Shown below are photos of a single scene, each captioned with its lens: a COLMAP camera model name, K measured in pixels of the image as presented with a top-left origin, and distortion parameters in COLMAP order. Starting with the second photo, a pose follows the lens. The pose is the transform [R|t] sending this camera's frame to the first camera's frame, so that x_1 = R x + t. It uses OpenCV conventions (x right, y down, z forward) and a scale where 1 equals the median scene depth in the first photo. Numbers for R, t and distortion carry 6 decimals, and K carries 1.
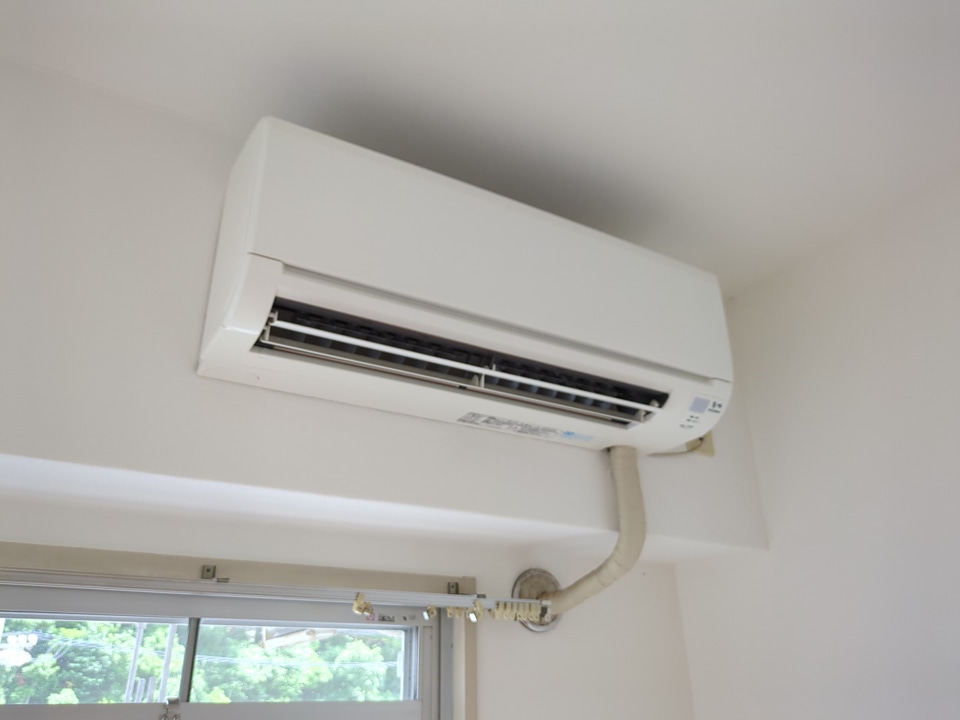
lens RADIAL K [[722.3, 0, 480.0], [0, 722.3, 360.0], [0, 0, 1]] dist [0.062837, -0.079726]
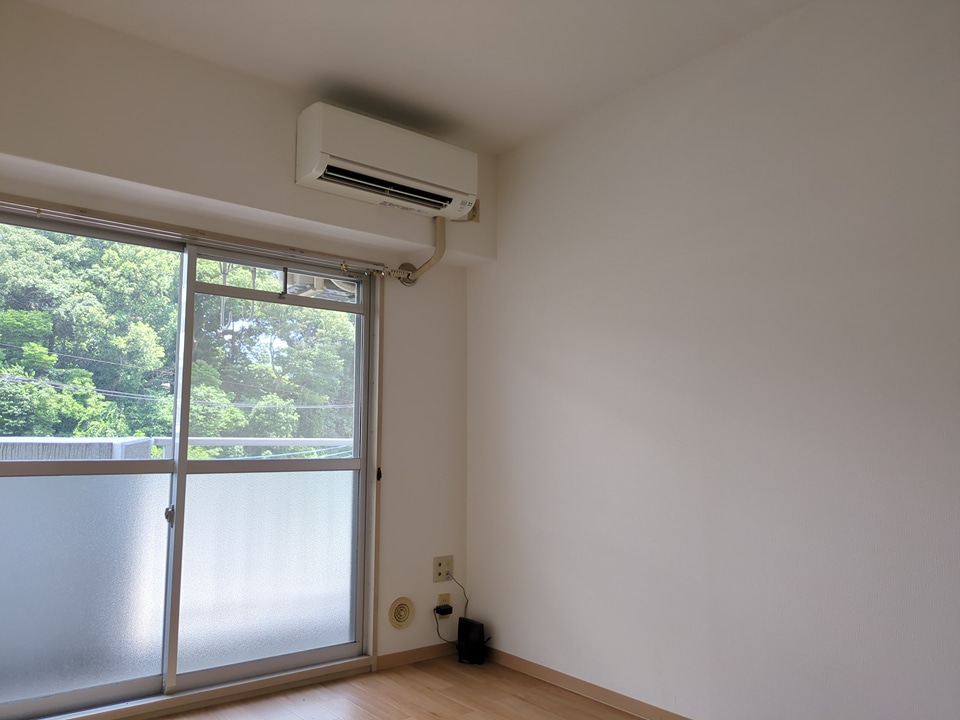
lens RADIAL K [[722.3, 0, 480.0], [0, 722.3, 360.0], [0, 0, 1]] dist [0.062837, -0.079726]
pose [[0.991419, 0.028581, 0.127562, 0.013745], [-0.065692, 0.952574, 0.297131, -0.178726], [-0.113020, -0.302961, 0.946278, -1.687979]]
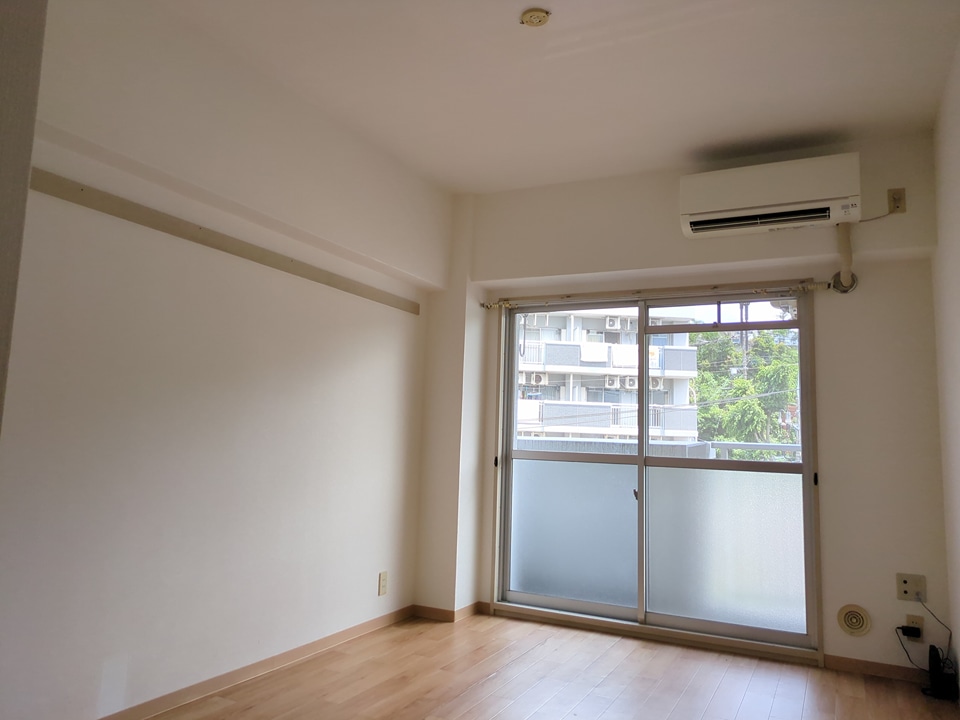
lens RADIAL K [[726.2, 0, 478.4], [0, 726.2, 345.6], [0, 0, 1]] dist [0.077482, -0.000134]
pose [[0.556602, -0.082982, -0.826624, 1.635083], [0.314850, 0.941846, 0.117453, -0.195545], [0.768807, -0.325637, 0.550361, -1.664626]]
